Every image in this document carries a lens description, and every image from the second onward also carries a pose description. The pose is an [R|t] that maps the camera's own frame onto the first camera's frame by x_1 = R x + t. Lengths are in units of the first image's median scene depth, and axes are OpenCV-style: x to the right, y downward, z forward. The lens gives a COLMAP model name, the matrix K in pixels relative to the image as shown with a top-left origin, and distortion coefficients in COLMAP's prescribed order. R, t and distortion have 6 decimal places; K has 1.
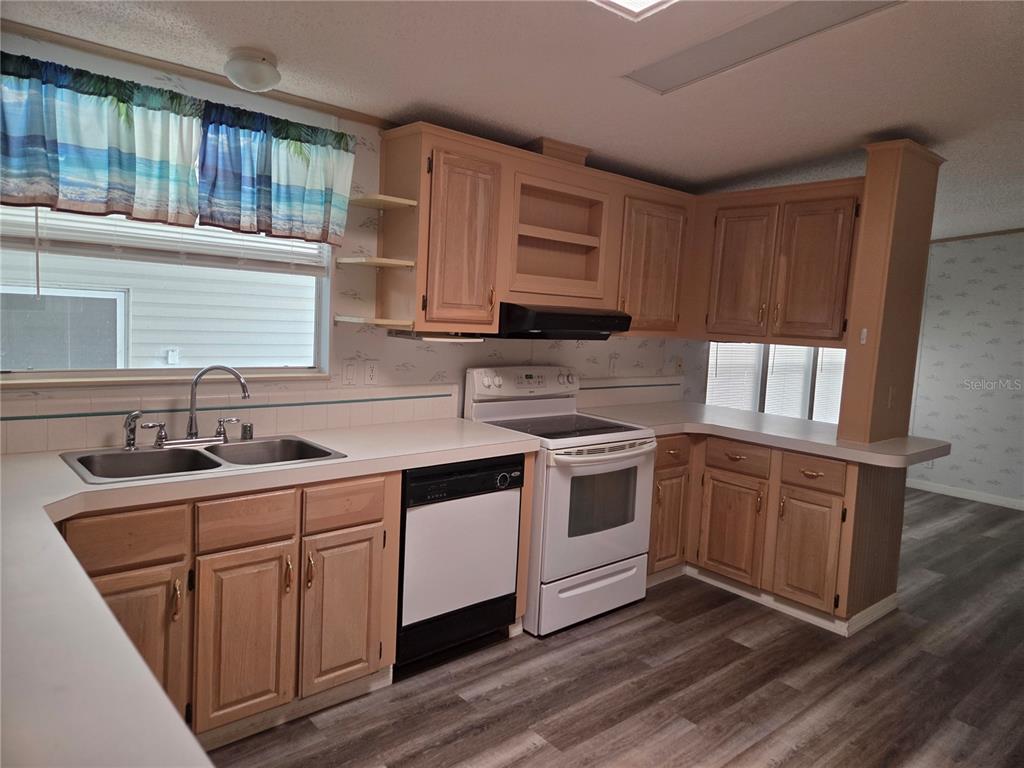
lens RADIAL K [[679.1, 0, 517.2], [0, 679.1, 377.4], [0, 0, 1]] dist [0.066424, -0.061109]
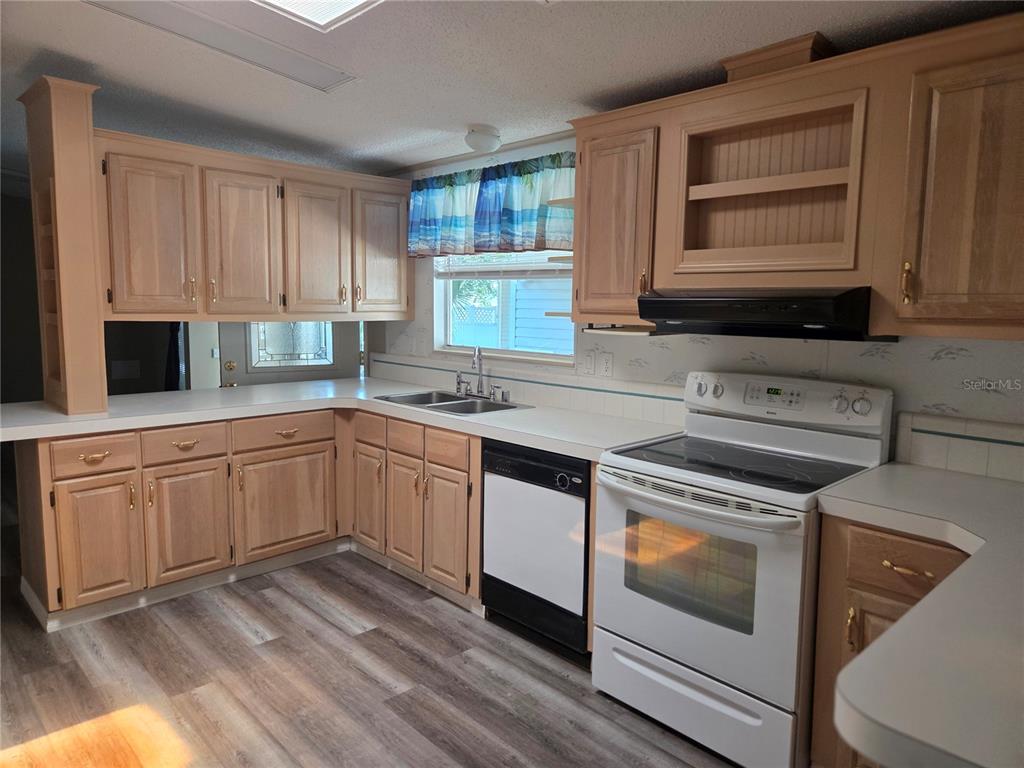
lens RADIAL K [[679.1, 0, 517.2], [0, 679.1, 377.4], [0, 0, 1]] dist [0.066424, -0.061109]
pose [[0.052185, 0.061436, -0.996746, 0.964822], [-0.102819, 0.993132, 0.055830, -0.037207], [0.993330, 0.099571, 0.058143, 0.944138]]
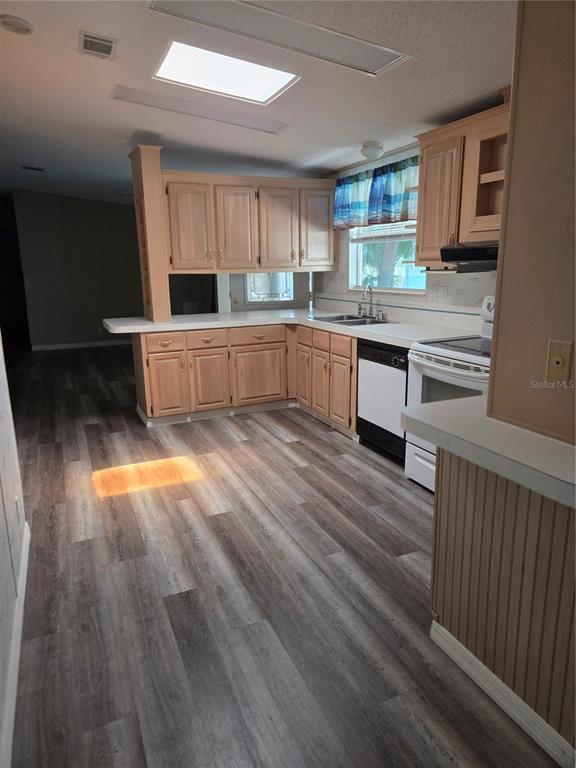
lens RADIAL K [[509.3, 0, 287.7], [0, 509.3, 379.9], [0, 0, 1]] dist [0.066424, -0.061109]
pose [[-0.293574, 0.169015, -0.940876, 1.277596], [-0.084484, 0.975807, 0.201651, -0.026897], [0.952196, 0.138689, -0.272193, 1.183237]]
